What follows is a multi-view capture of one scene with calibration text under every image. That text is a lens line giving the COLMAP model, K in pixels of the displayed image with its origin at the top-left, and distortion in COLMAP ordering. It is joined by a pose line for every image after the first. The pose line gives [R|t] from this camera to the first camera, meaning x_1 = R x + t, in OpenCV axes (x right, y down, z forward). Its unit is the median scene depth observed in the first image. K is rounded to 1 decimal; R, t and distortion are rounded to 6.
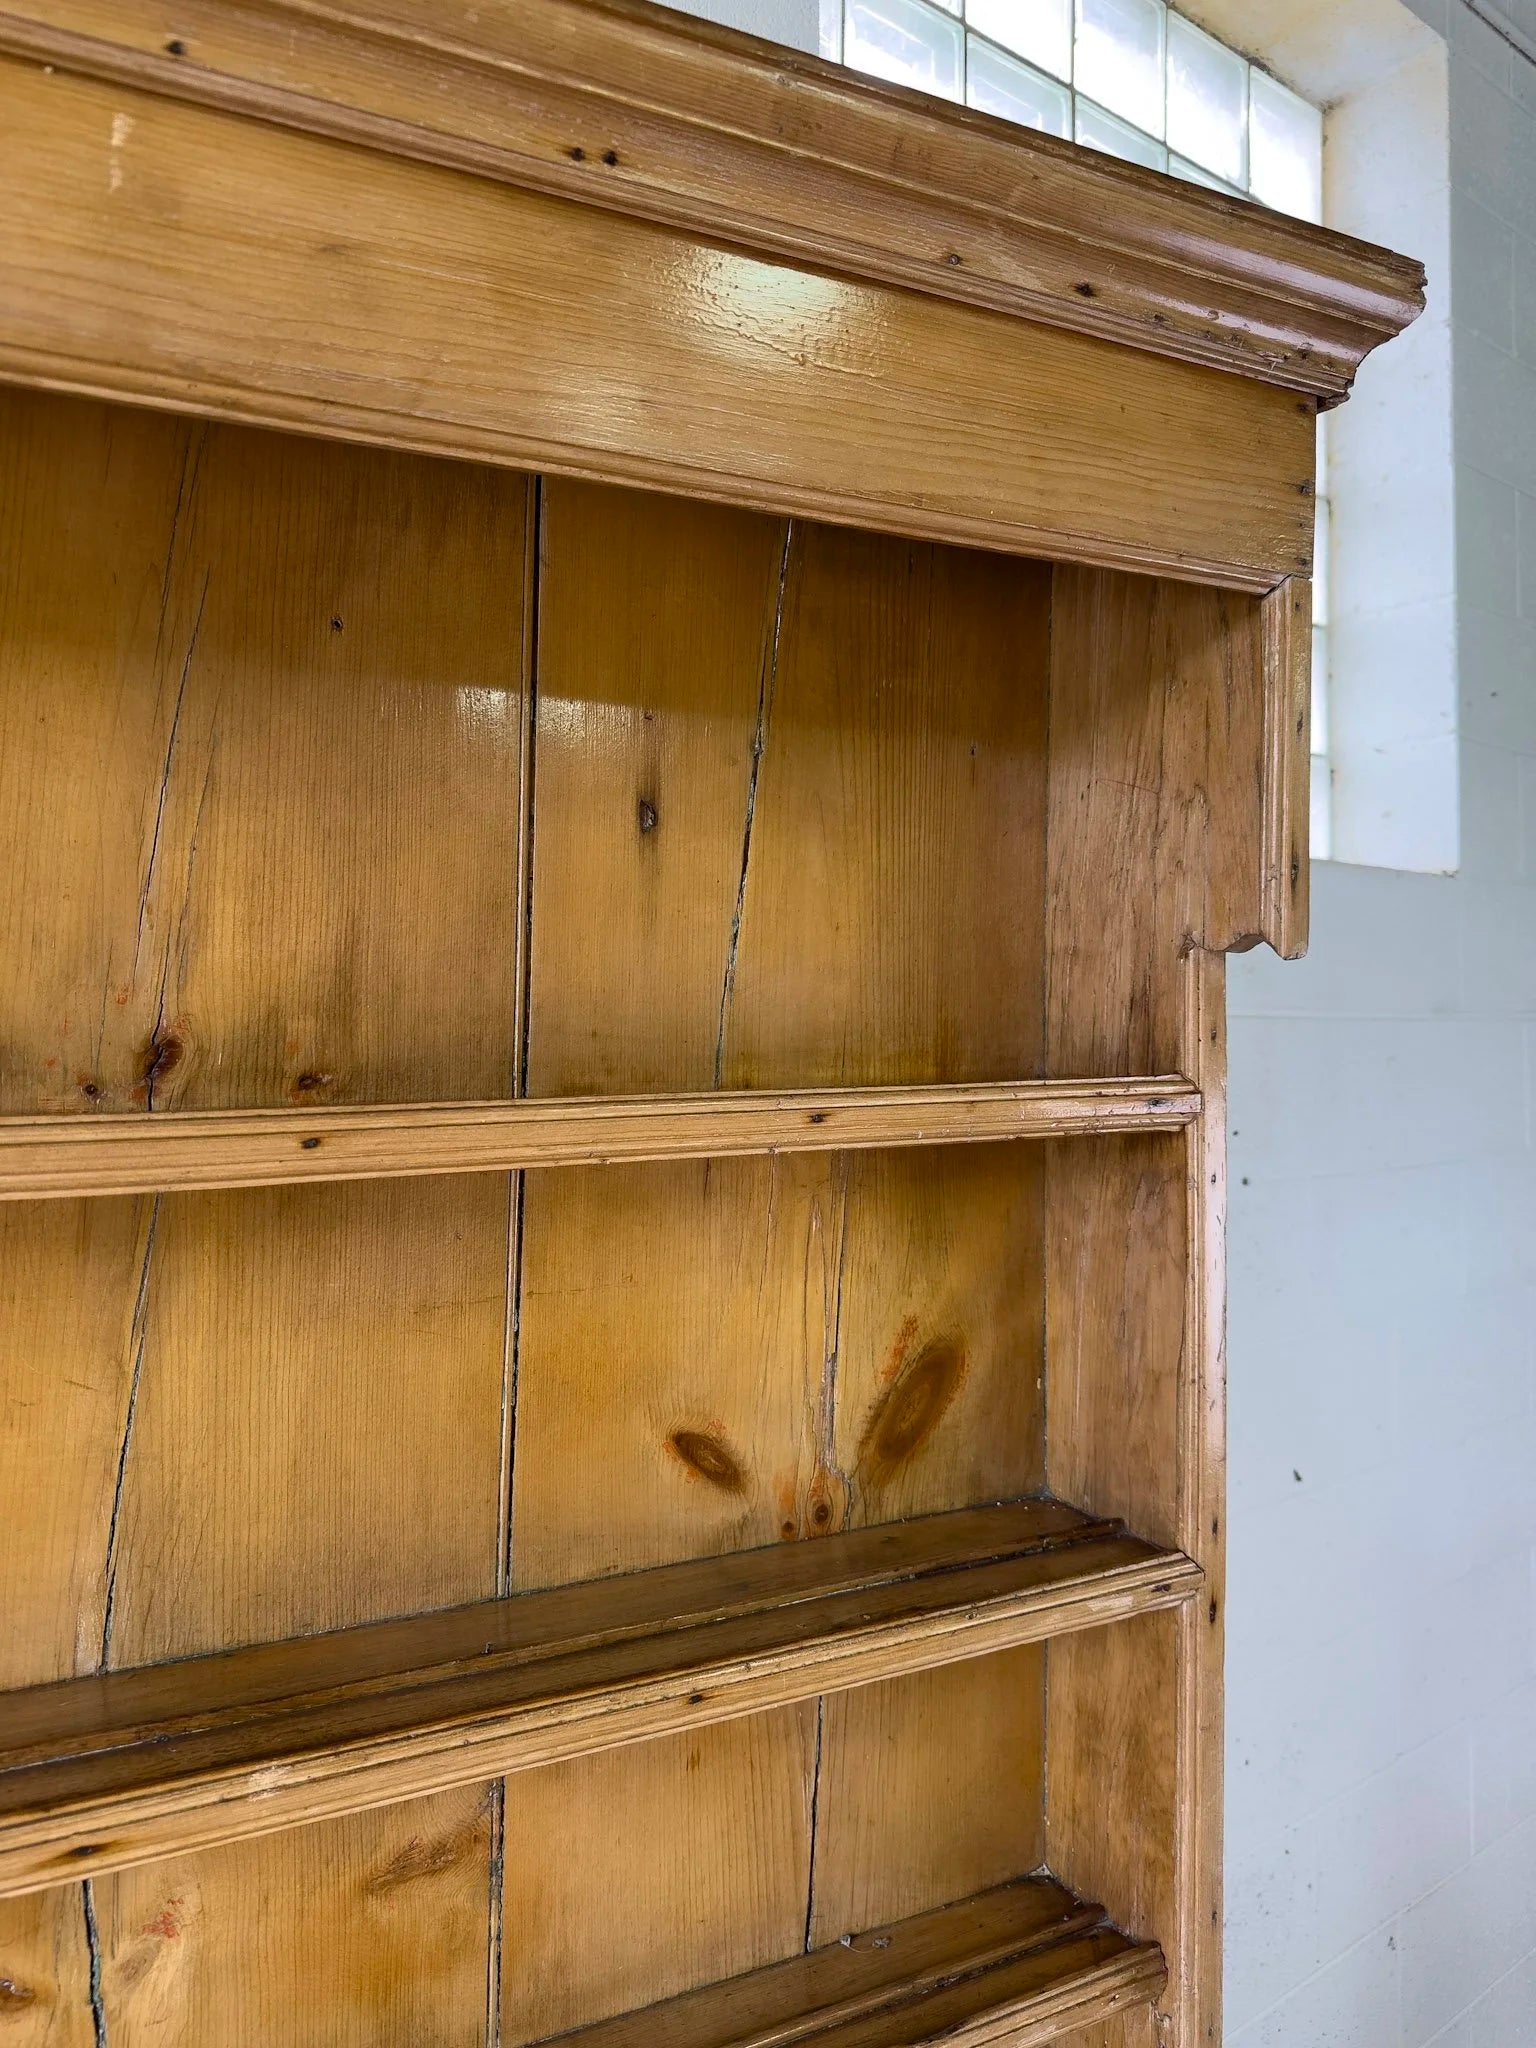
lens RADIAL K [[1440.5, 0, 753.6], [0, 1440.5, 1018.7], [0, 0, 1]] dist [0.040048, -0.045623]
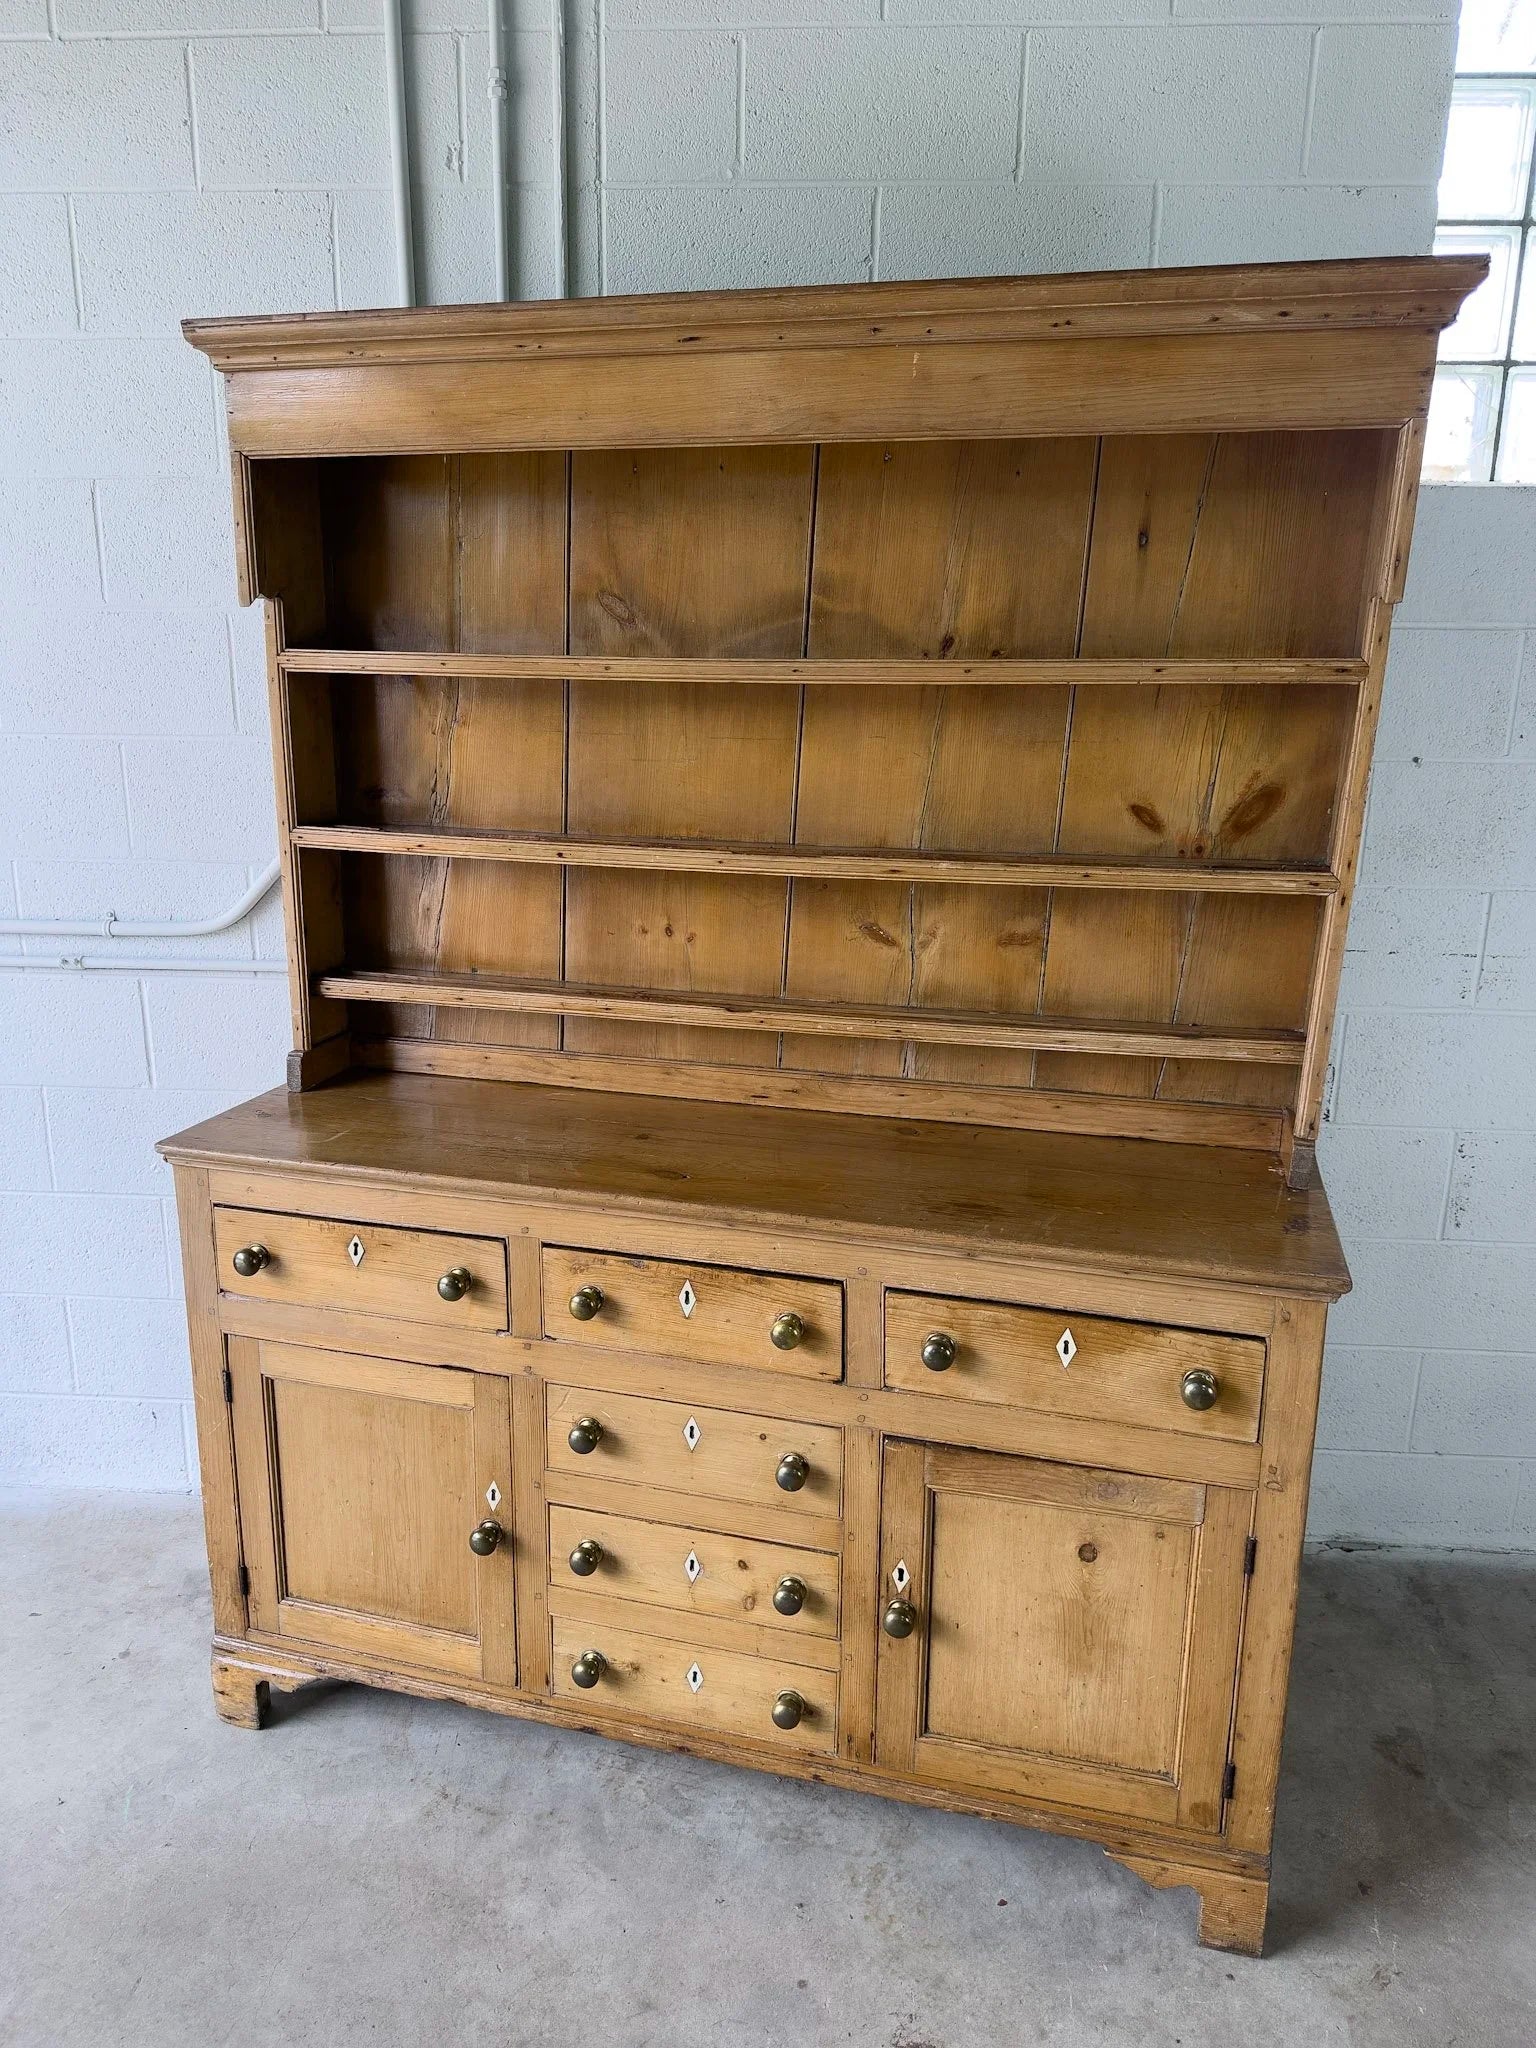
lens RADIAL K [[1440.5, 0, 750.1], [0, 1440.5, 1003.0], [0, 0, 1]] dist [0.040048, -0.045623]
pose [[0.757379, 0.171273, -0.630113, 1.083164], [-0.004497, 0.966333, 0.257257, -0.016718], [0.652960, -0.192007, 0.732650, -1.318017]]
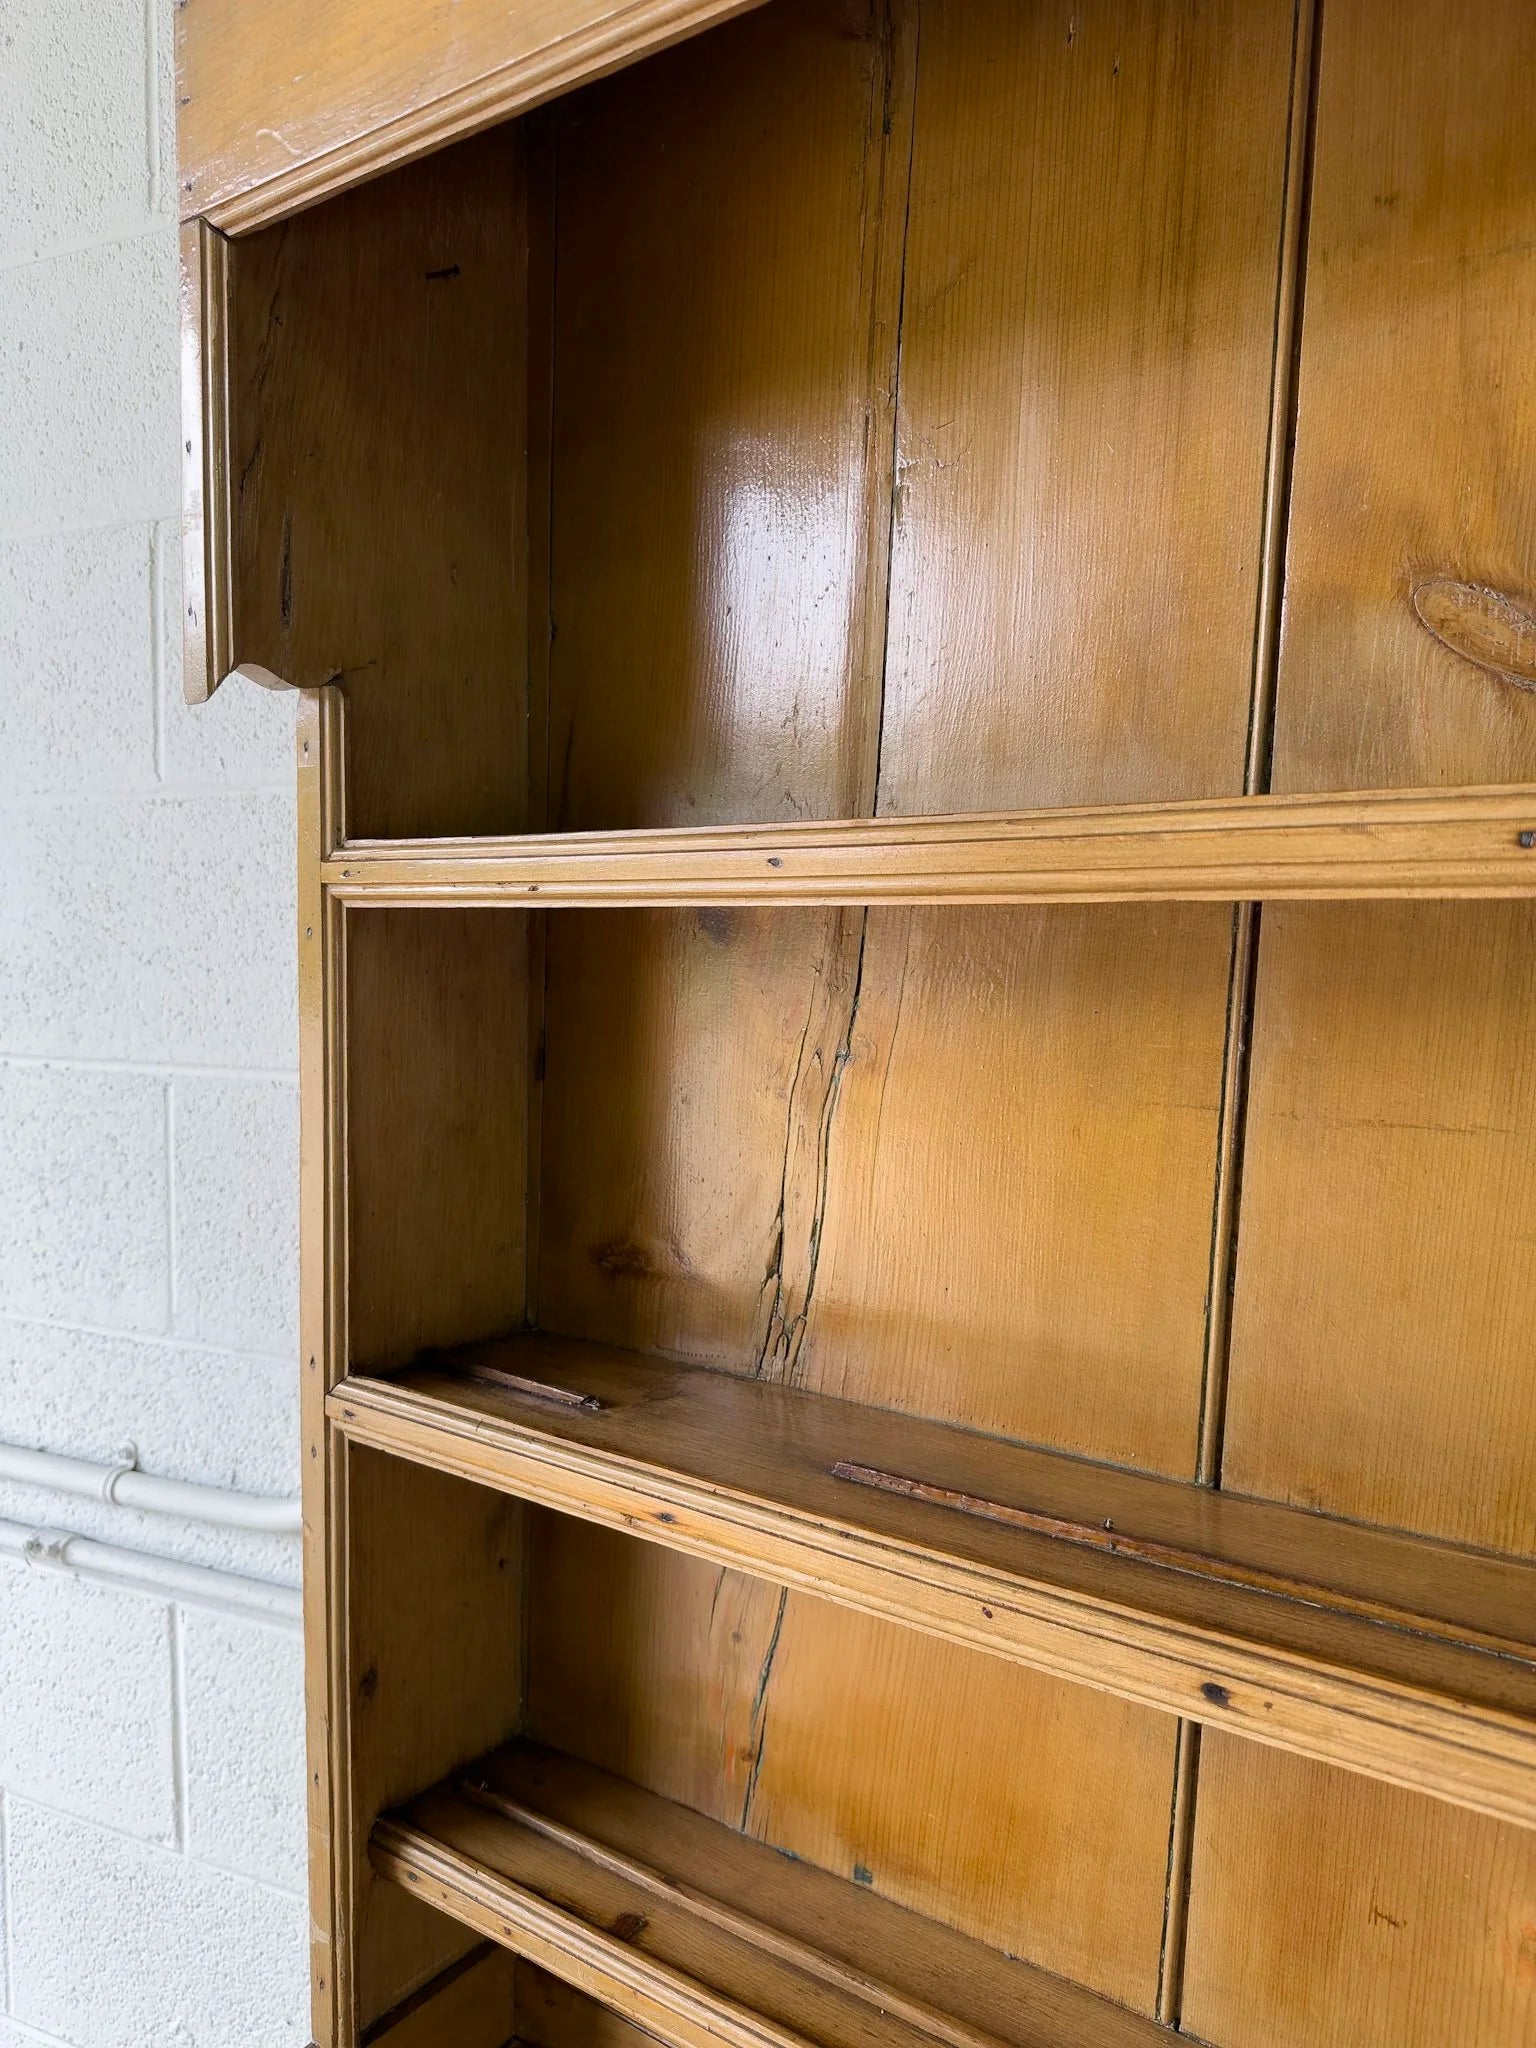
lens RADIAL K [[1440.2, 0, 764.5], [0, 1440.2, 1020.6], [0, 0, 1]] dist [0.041394, -0.046619]
pose [[0.485959, 0.061403, -0.871822, -0.488018], [0.005701, 0.997285, 0.073417, 0.091144], [0.873963, -0.040648, 0.484289, 0.008840]]
